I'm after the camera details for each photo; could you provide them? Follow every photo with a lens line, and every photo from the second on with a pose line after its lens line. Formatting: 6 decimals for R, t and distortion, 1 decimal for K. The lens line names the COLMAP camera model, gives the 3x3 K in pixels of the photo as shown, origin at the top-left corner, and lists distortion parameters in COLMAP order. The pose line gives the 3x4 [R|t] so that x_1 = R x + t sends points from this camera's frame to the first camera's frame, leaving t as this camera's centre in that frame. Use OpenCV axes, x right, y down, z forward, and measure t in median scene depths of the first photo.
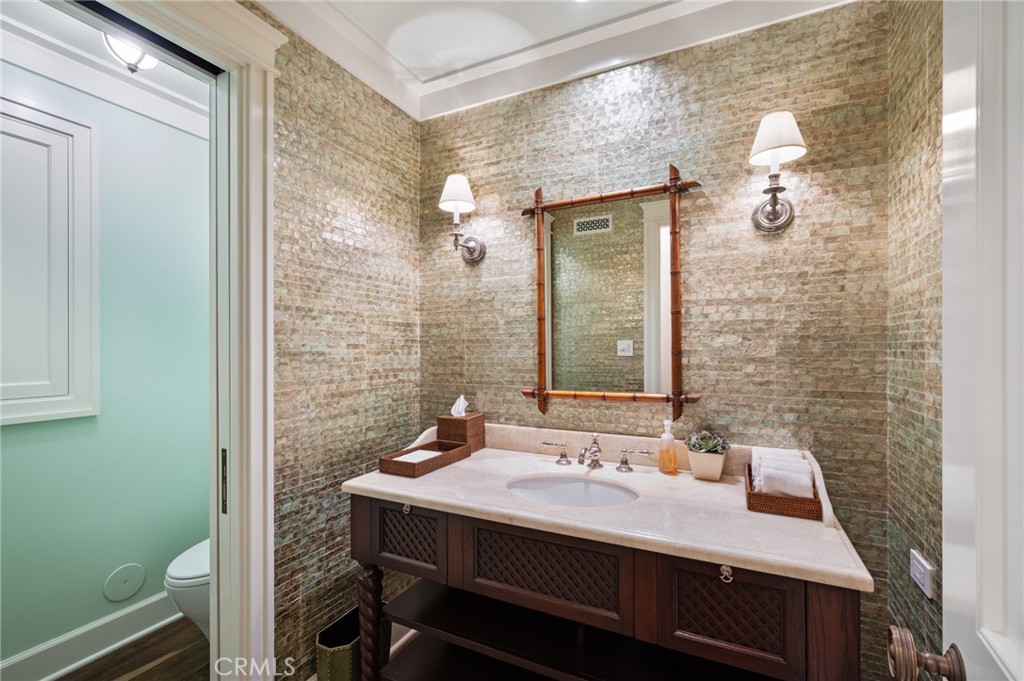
lens RADIAL K [[465.5, 0, 514.0], [0, 465.5, 344.6], [0, 0, 1]] dist [0.001055, -0.000168]
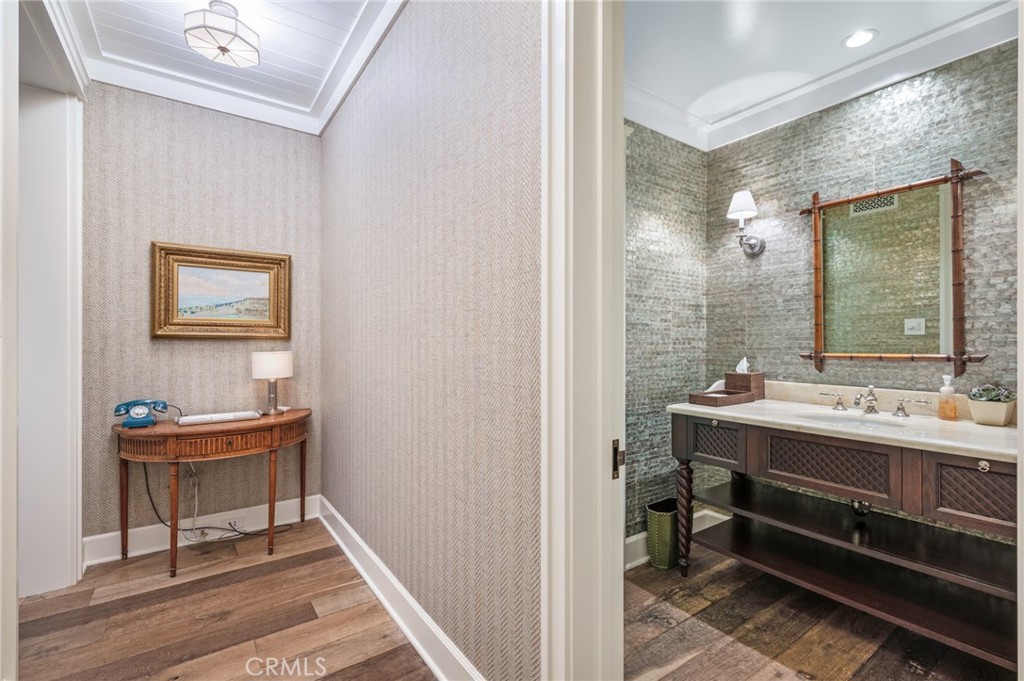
lens RADIAL K [[465.5, 0, 507.6], [0, 465.5, 340.5], [0, 0, 1]] dist [0.001055, -0.000168]
pose [[0.875374, 0.000571, -0.483445, -0.072401], [0.002605, 0.999979, 0.005898, 0.059027], [0.483439, -0.006422, 0.875355, -0.545083]]
